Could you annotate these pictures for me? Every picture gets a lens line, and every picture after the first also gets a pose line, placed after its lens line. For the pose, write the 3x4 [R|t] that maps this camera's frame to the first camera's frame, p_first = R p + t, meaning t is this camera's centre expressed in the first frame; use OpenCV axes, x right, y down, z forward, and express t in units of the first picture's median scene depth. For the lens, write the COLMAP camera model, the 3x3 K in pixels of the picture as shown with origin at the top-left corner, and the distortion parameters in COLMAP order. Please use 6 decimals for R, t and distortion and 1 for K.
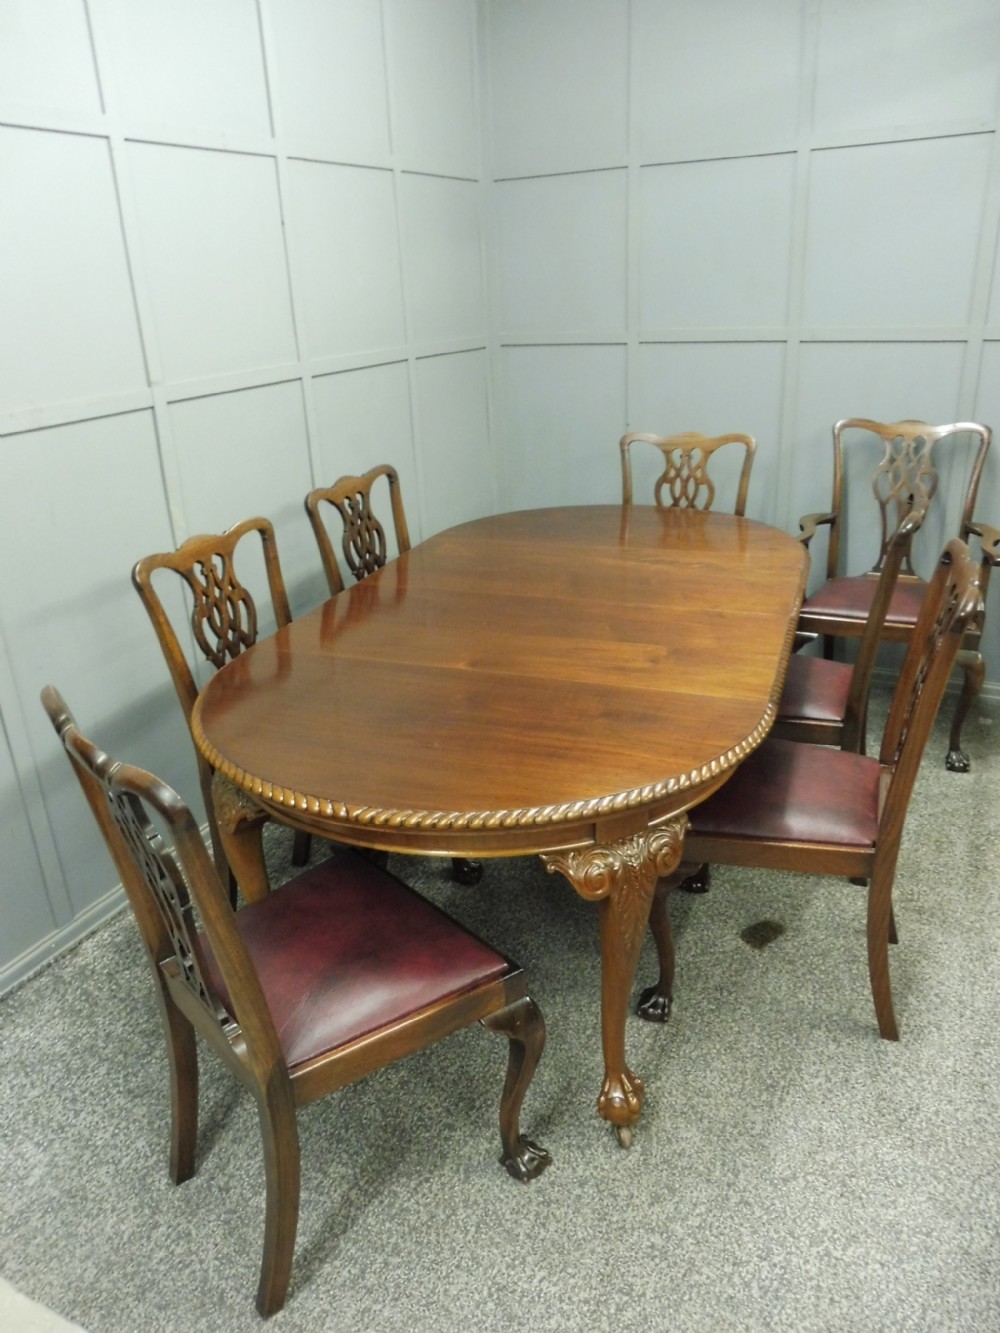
lens RADIAL K [[973.3, 0, 502.0], [0, 973.3, 660.1], [0, 0, 1]] dist [-0.068278, 0.037053]
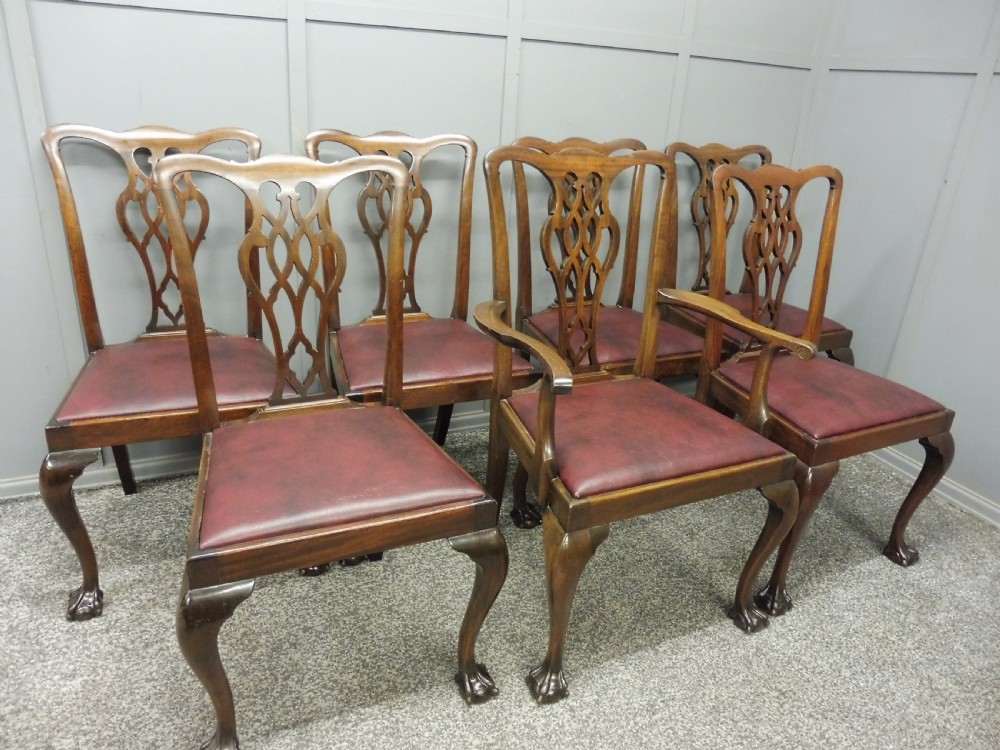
lens RADIAL K [[730.1, 0, 499.1], [0, 730.1, 379.8], [0, 0, 1]] dist [-0.068278, 0.037053]
pose [[0.781531, 0.331240, -0.528667, 0.378615], [-0.319417, 0.940364, 0.116996, -0.082696], [0.535893, 0.077429, 0.840728, 0.619354]]
